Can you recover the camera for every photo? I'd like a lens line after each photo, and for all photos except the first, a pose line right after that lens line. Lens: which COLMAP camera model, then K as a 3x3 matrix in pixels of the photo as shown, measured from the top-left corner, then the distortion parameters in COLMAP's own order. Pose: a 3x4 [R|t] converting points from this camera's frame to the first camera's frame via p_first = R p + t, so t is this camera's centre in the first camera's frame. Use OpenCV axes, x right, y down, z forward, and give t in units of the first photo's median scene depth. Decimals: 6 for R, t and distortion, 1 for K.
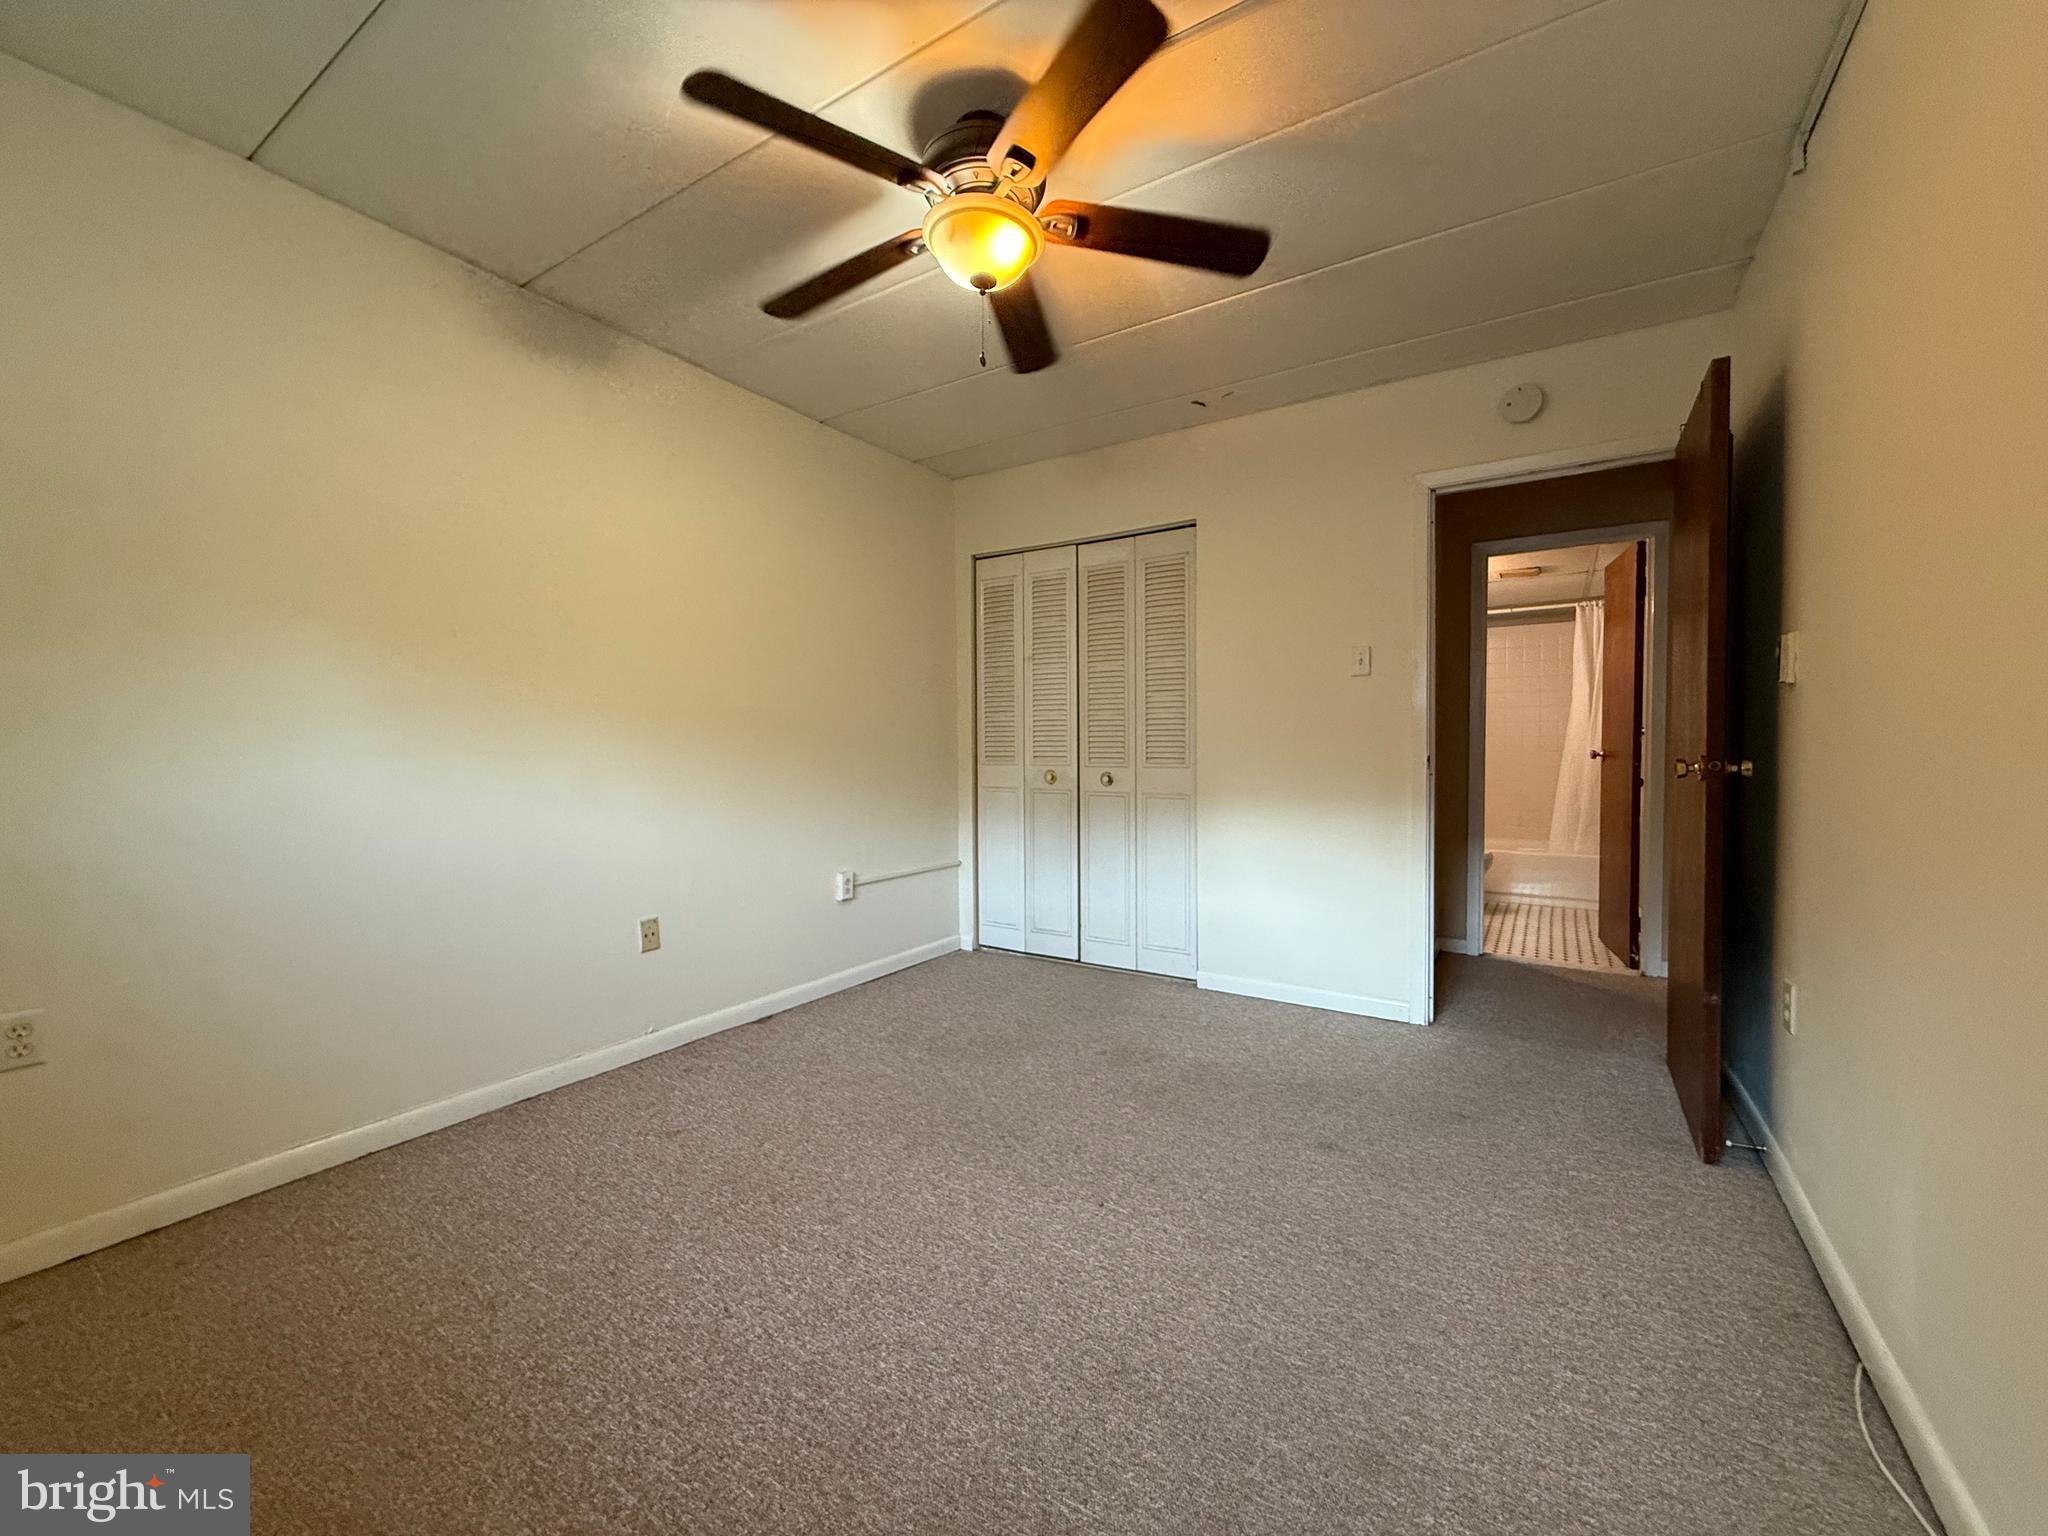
lens RADIAL K [[819.7, 0, 1020.6], [0, 819.7, 765.1], [0, 0, 1]] dist [0.001545, -0.000398]
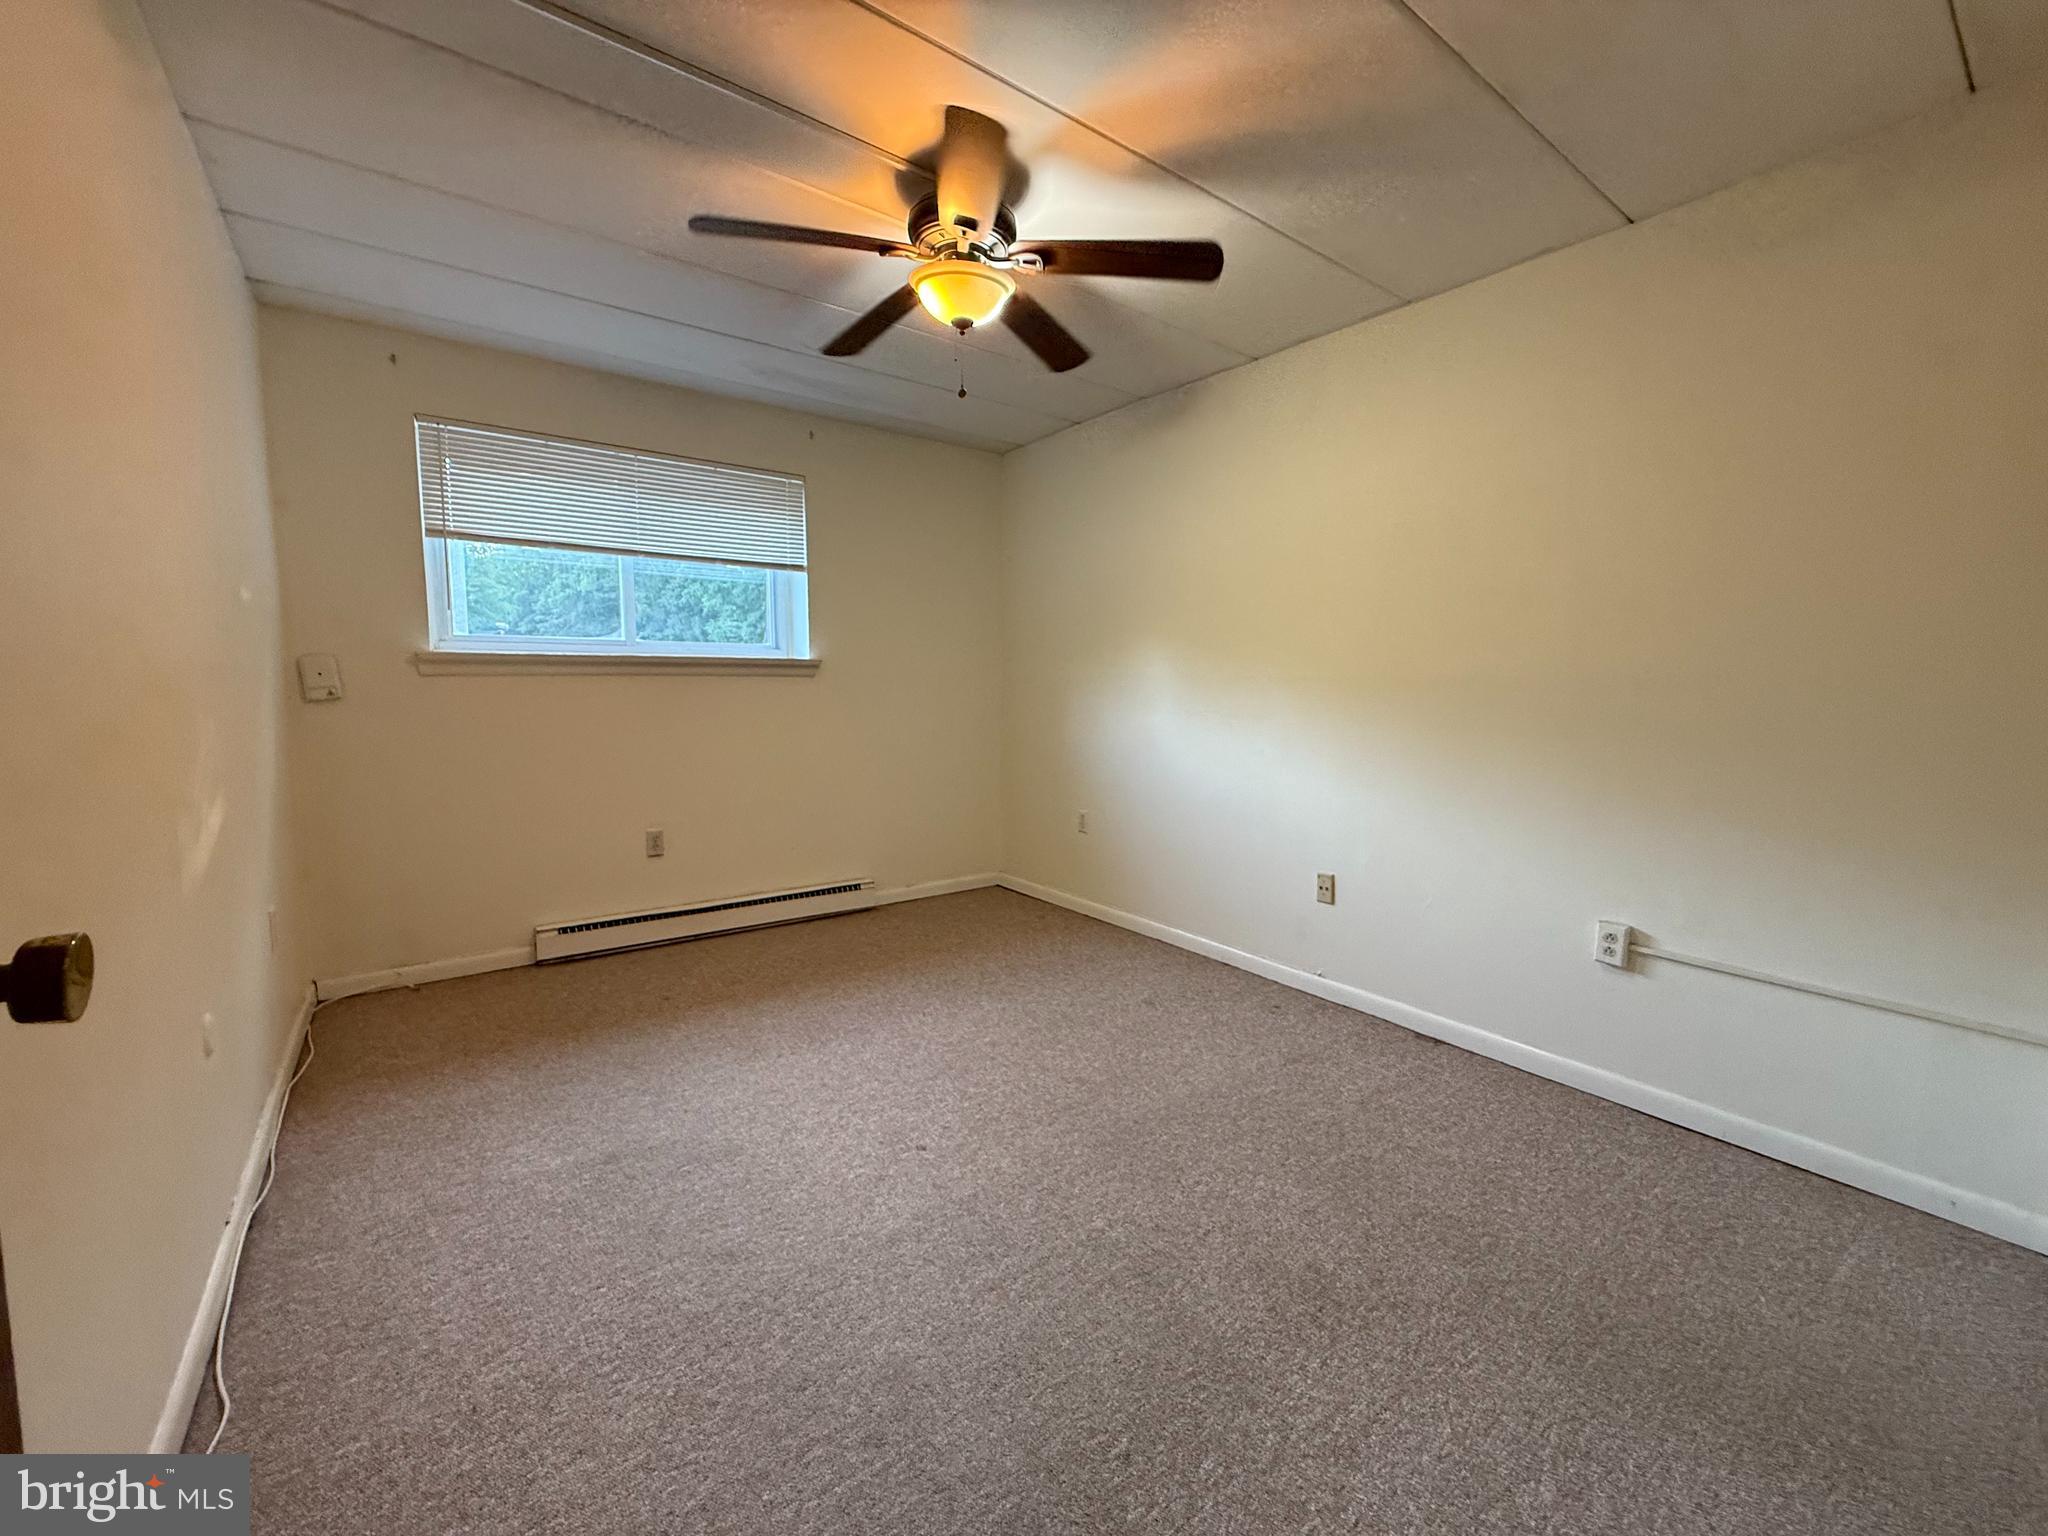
lens RADIAL K [[819.7, 0, 1012.7], [0, 819.7, 772.7], [0, 0, 1]] dist [0.001545, -0.000398]
pose [[-0.359979, 0.100056, -0.927579, 0.683598], [-0.032844, 0.992257, 0.119779, -0.060255], [0.932382, 0.073584, -0.353906, 0.983535]]
